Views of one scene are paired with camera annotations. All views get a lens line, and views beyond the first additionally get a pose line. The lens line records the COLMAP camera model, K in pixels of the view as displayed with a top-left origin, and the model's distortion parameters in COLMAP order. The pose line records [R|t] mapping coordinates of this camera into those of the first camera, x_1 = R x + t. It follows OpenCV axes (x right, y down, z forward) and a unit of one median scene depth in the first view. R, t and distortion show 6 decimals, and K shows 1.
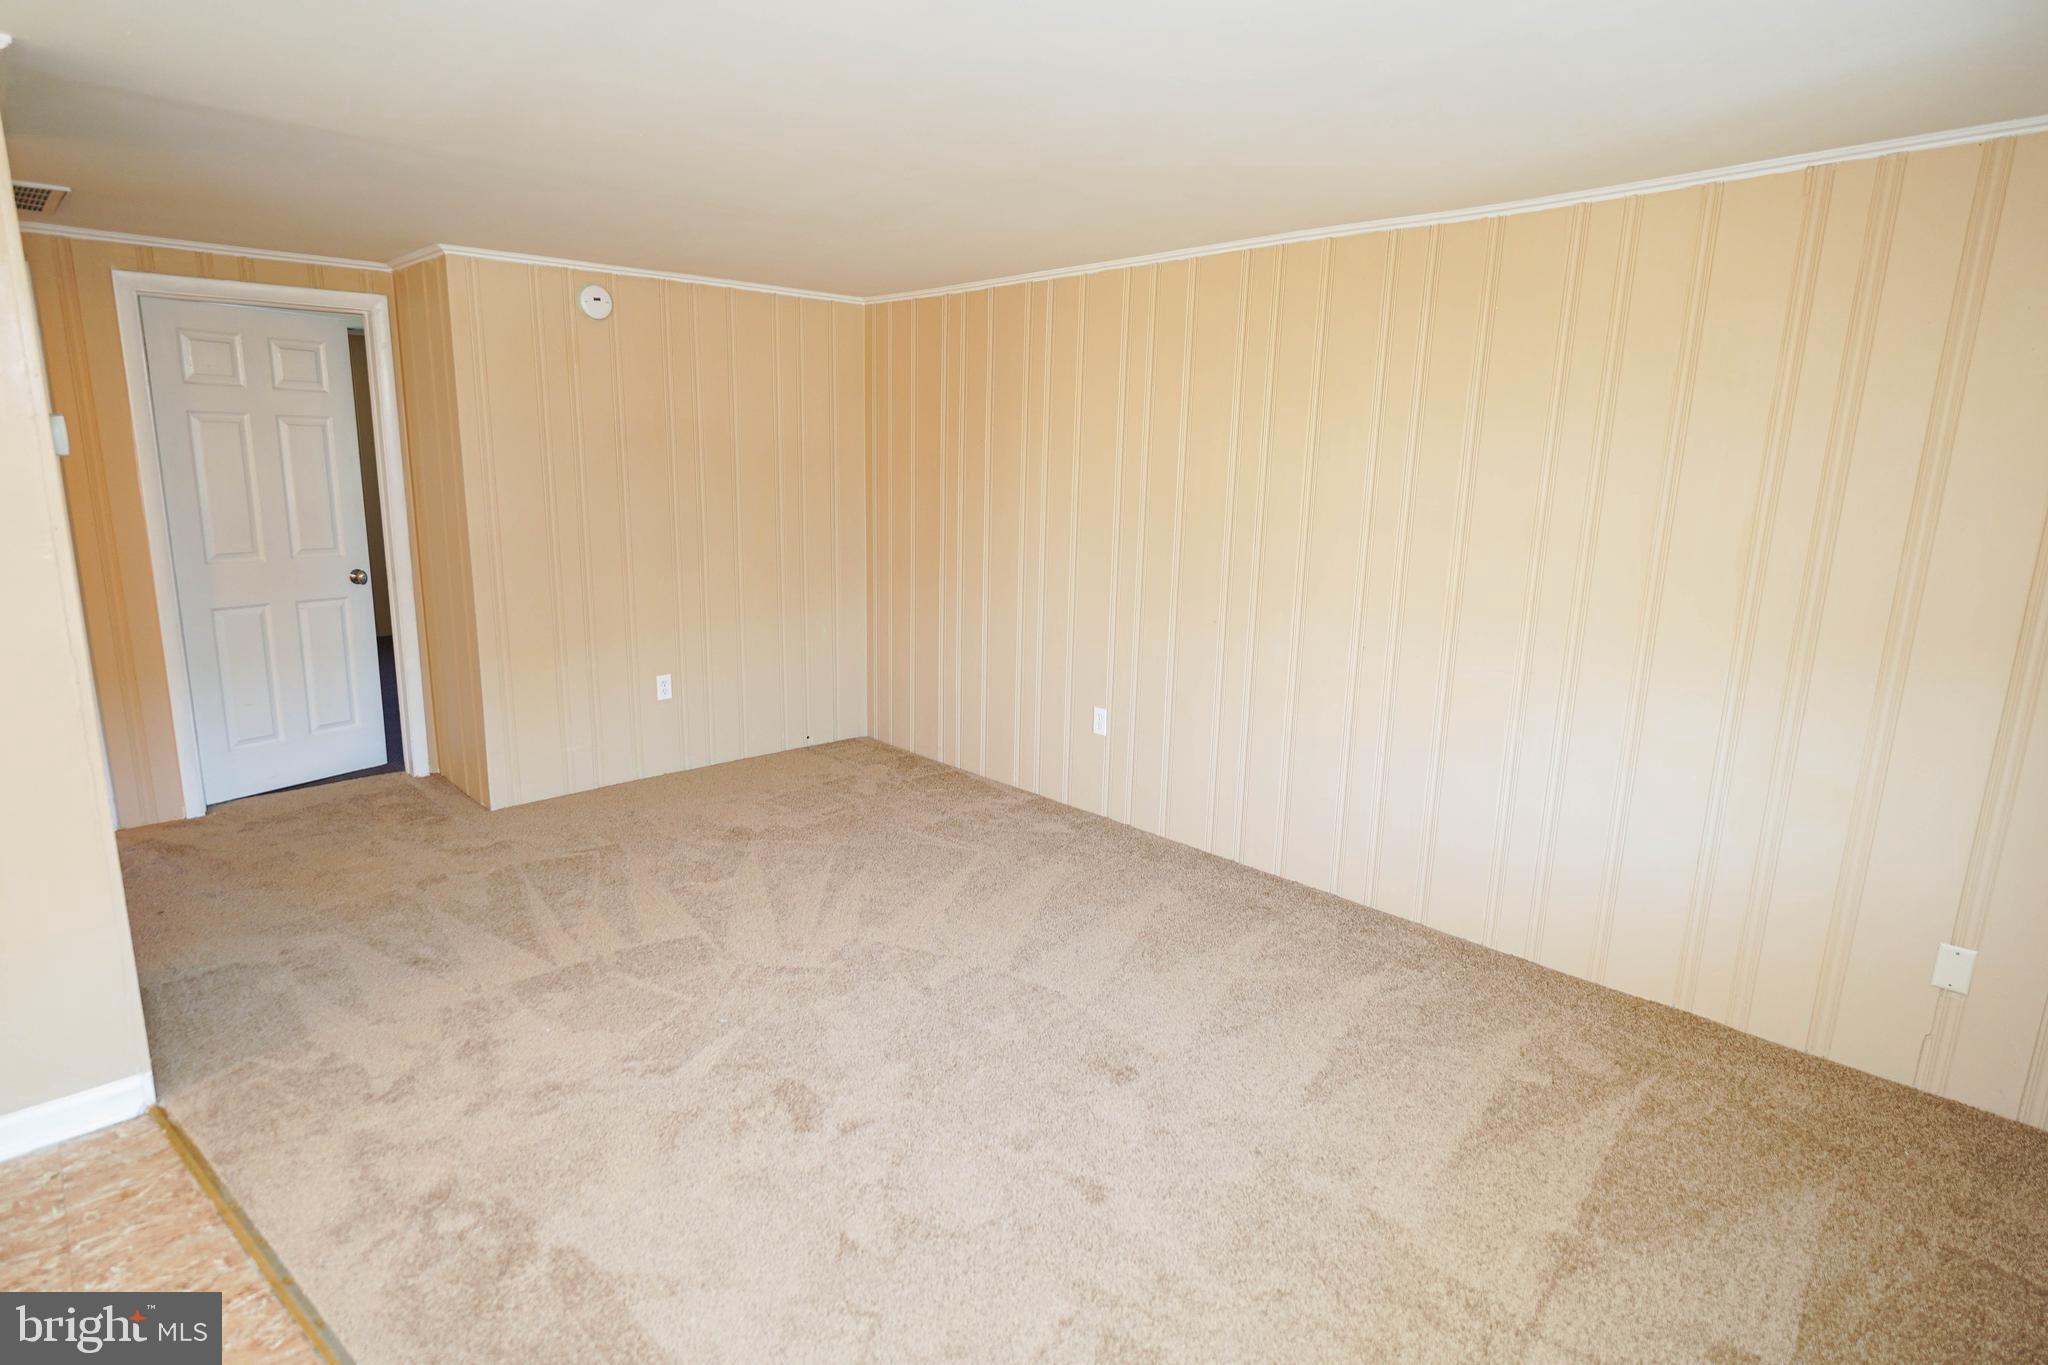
lens RADIAL K [[1062.5, 0, 1004.3], [0, 1062.5, 685.3], [0, 0, 1]] dist [-0.002959, 0.000193]
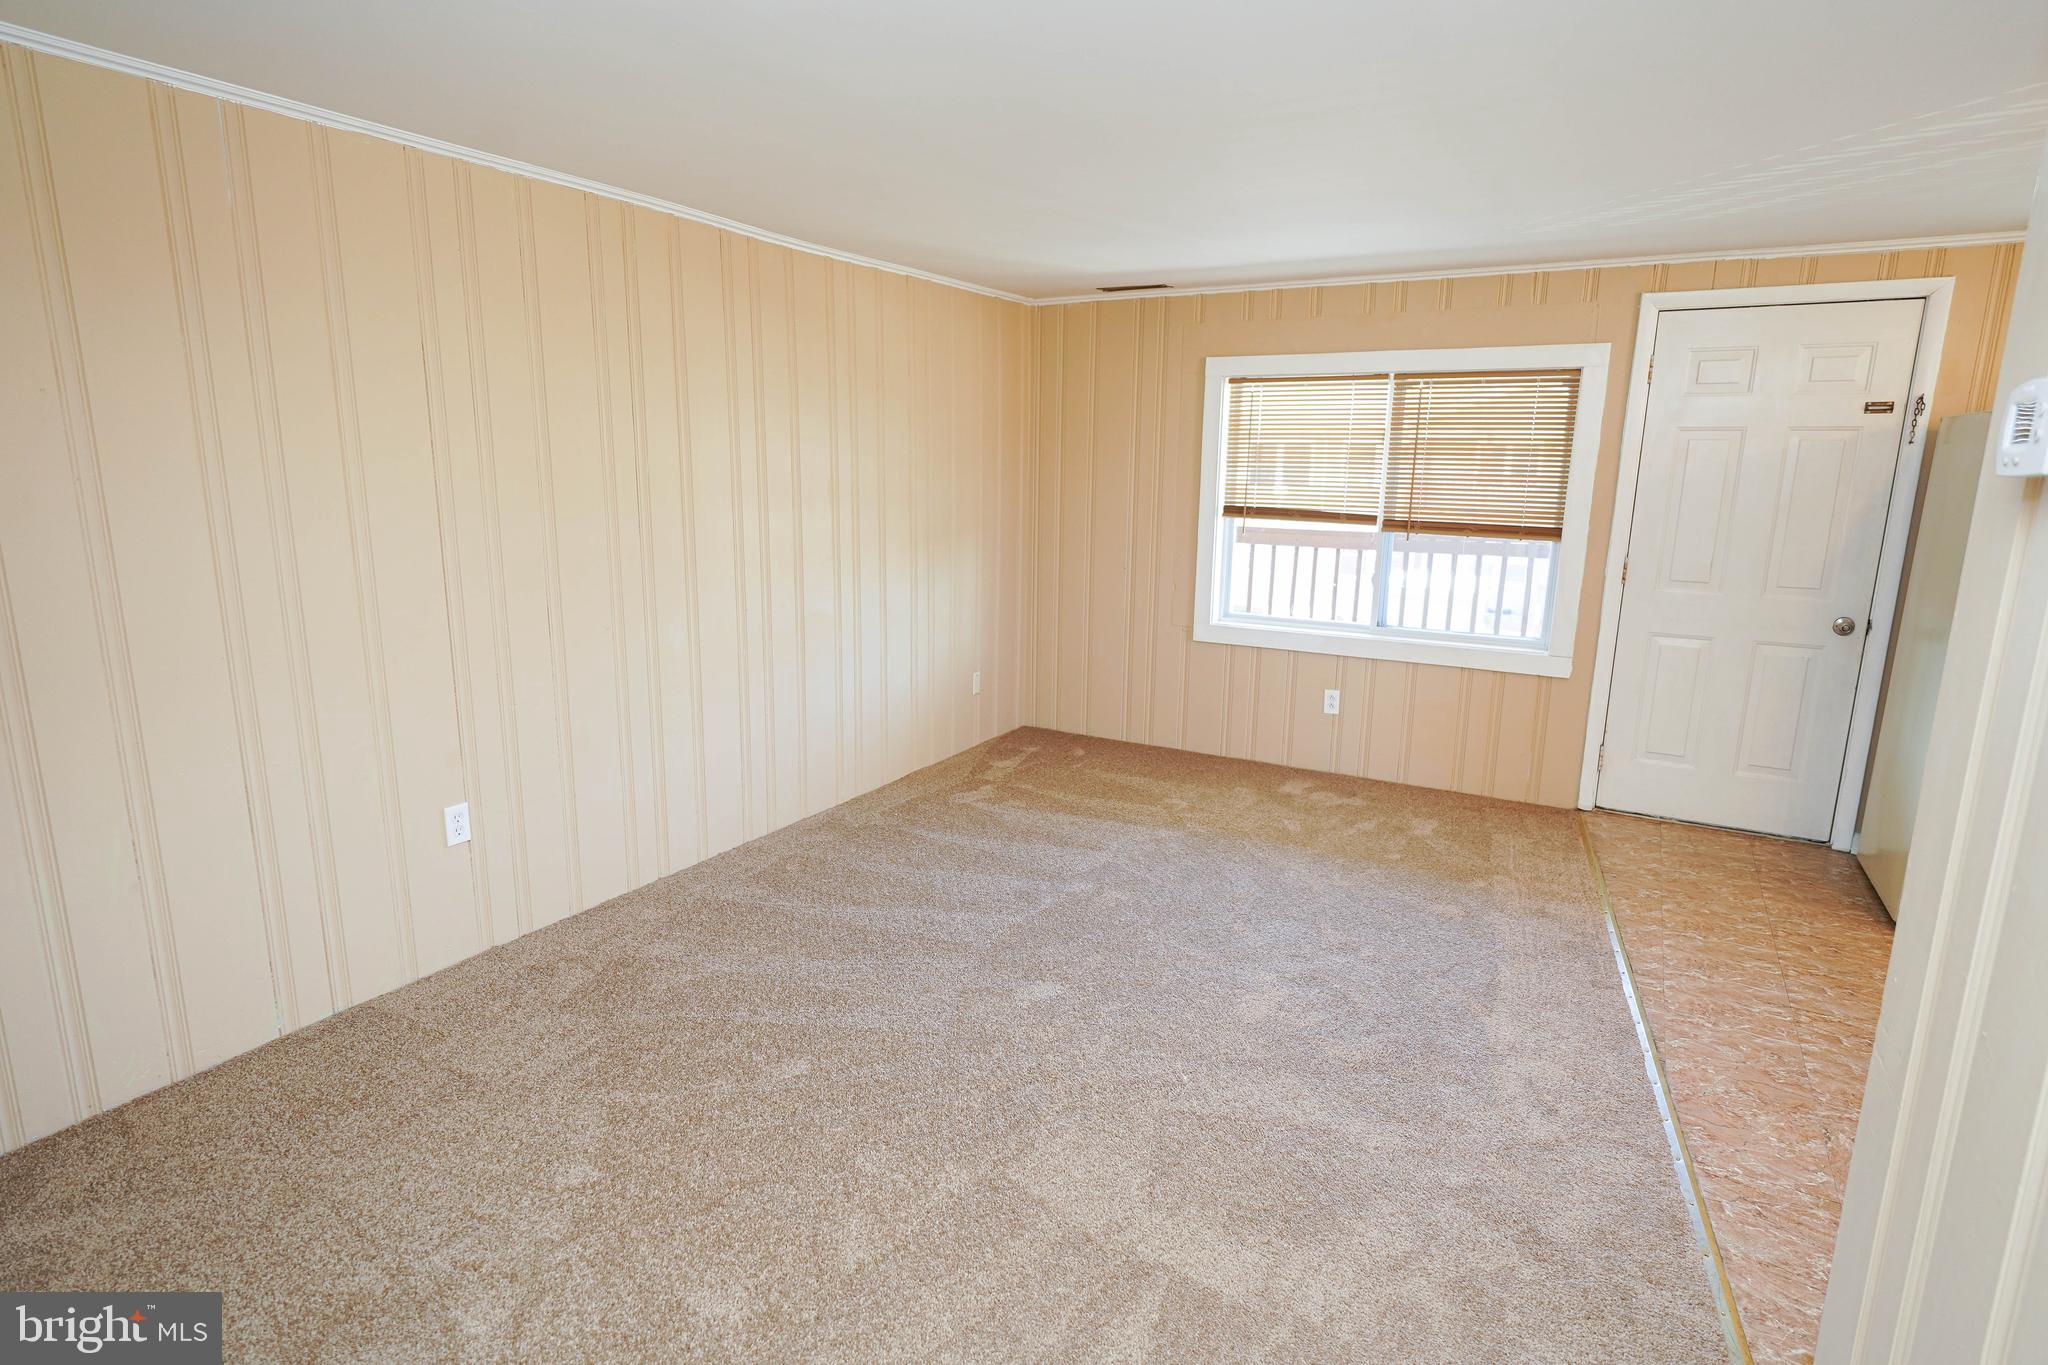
lens RADIAL K [[1062.5, 0, 1020.7], [0, 1062.5, 681.8], [0, 0, 1]] dist [-0.002959, 0.000193]
pose [[-0.295976, -0.219268, 0.929688, -0.707128], [0.176865, 0.943886, 0.278923, -0.196840], [-0.938678, 0.246984, -0.240587, 0.901777]]
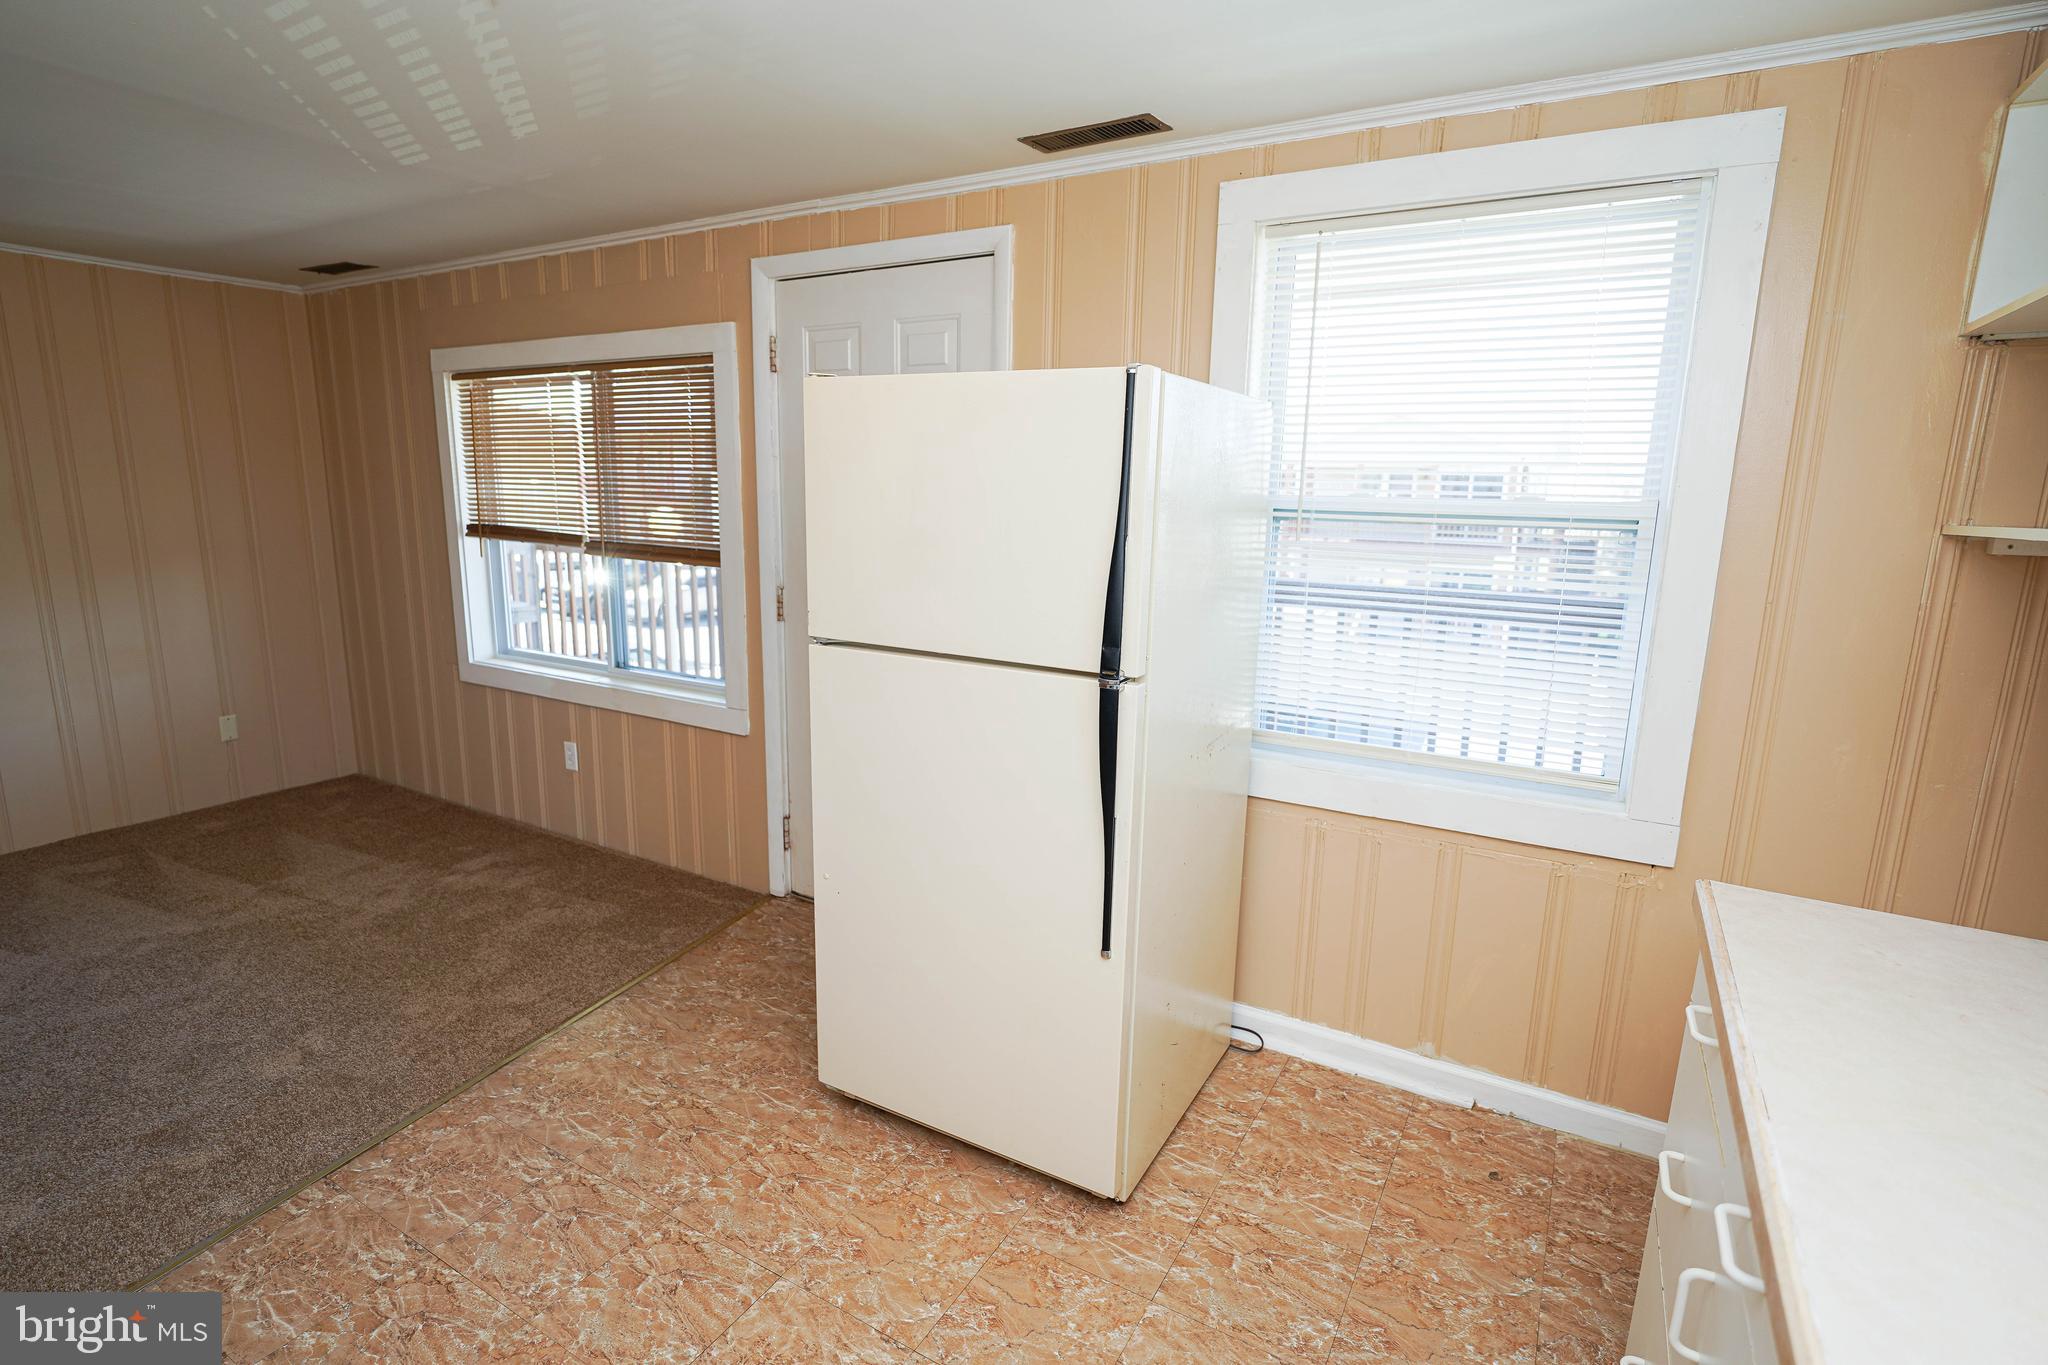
lens RADIAL K [[996.4, 0, 1020.3], [0, 996.4, 686.2], [0, 0, 1]] dist [-0.010900, 0.001665]
pose [[-0.291548, -0.216426, 0.931751, -0.694741], [0.173974, 0.945825, 0.274132, -0.017340], [-0.940603, 0.242023, -0.238100, 0.049912]]
